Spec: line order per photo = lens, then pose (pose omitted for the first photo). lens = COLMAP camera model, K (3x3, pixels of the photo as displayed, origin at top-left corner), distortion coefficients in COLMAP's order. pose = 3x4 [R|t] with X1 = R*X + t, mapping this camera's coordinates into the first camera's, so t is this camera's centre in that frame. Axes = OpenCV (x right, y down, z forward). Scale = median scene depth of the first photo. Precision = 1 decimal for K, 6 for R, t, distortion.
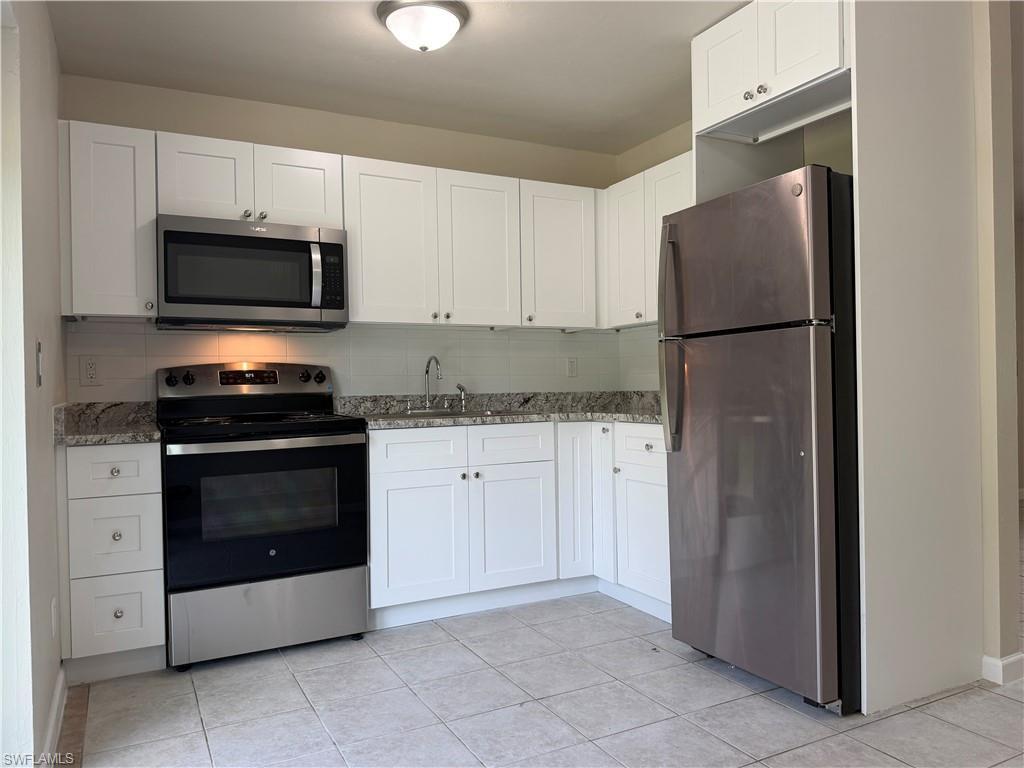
lens RADIAL K [[736.3, 0, 512.9], [0, 736.3, 382.4], [0, 0, 1]] dist [0.011346, -0.021103]
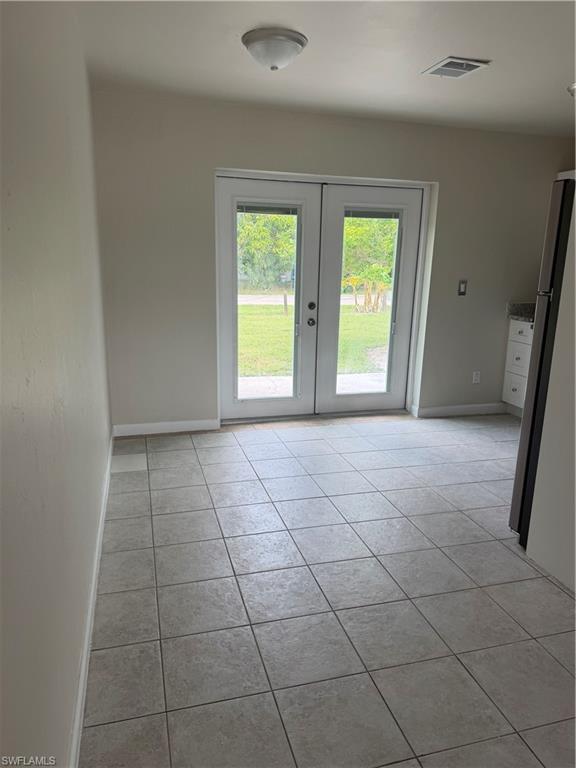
lens RADIAL K [[527.5, 0, 284.8], [0, 527.5, 388.9], [0, 0, 1]] dist [0.059372, 0.000395]
pose [[-0.209046, 0.245074, -0.946699, 1.120301], [-0.011591, 0.967399, 0.252992, -0.113744], [0.977837, 0.063860, -0.199390, 0.510920]]
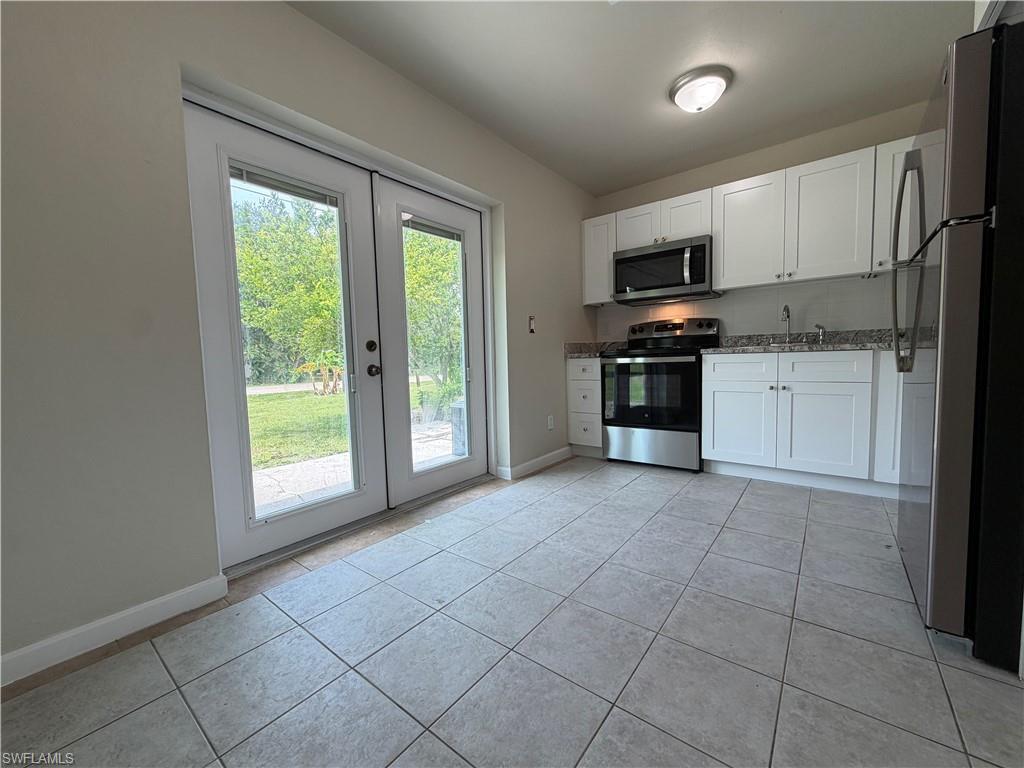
lens RADIAL K [[407.1, 0, 507.1], [0, 407.1, 385.5], [0, 0, 1]] dist [0.000316, 0.001038]
pose [[0.404239, 0.071151, -0.911882, 0.467647], [0.025357, 0.995715, 0.088933, 0.040668], [0.914302, -0.059073, 0.400703, 0.209442]]
